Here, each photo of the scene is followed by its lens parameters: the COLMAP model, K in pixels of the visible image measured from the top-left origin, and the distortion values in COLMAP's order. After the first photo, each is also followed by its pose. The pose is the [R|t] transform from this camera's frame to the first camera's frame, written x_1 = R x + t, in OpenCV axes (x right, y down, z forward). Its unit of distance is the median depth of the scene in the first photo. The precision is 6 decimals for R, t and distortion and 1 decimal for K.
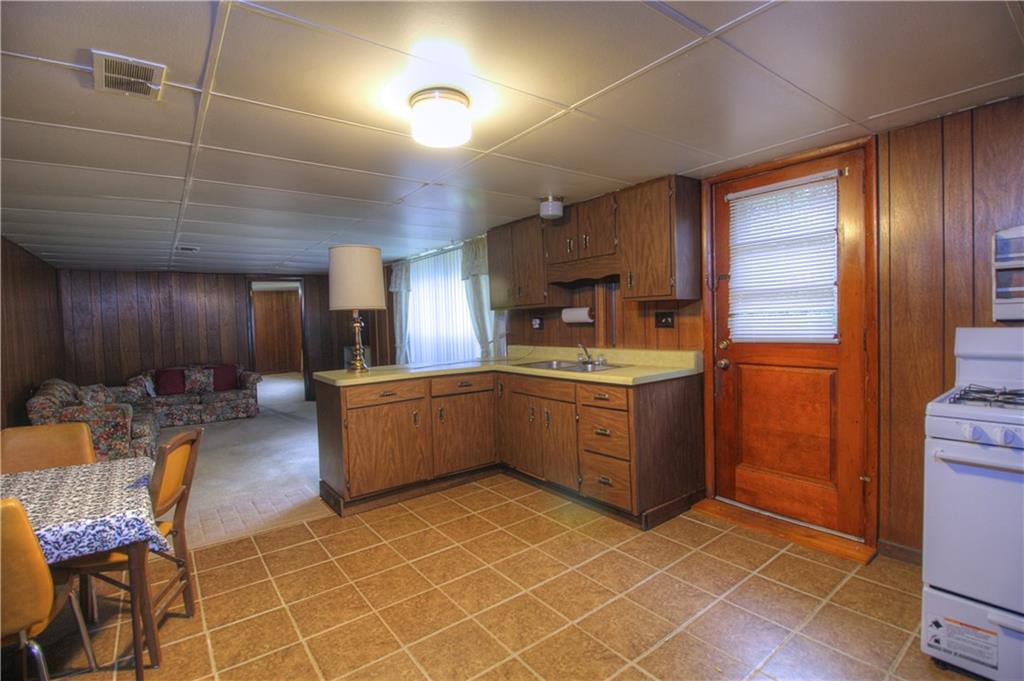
lens RADIAL K [[471.4, 0, 504.3], [0, 471.4, 338.6], [0, 0, 1]] dist [0.001692, -0.000538]
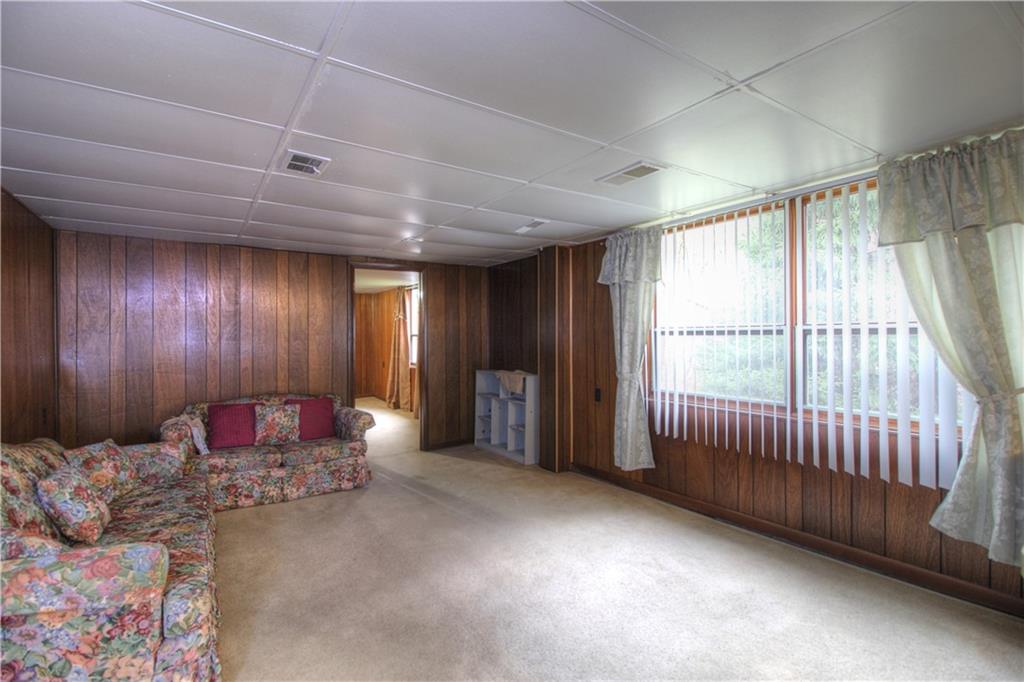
lens RADIAL K [[471.4, 0, 518.6], [0, 471.4, 339.4], [0, 0, 1]] dist [0.001692, -0.000538]
pose [[0.999102, 0.027633, -0.032127, -0.332523], [-0.028792, 0.998929, -0.036210, -0.005825], [0.031092, 0.037102, 0.998828, 0.415177]]
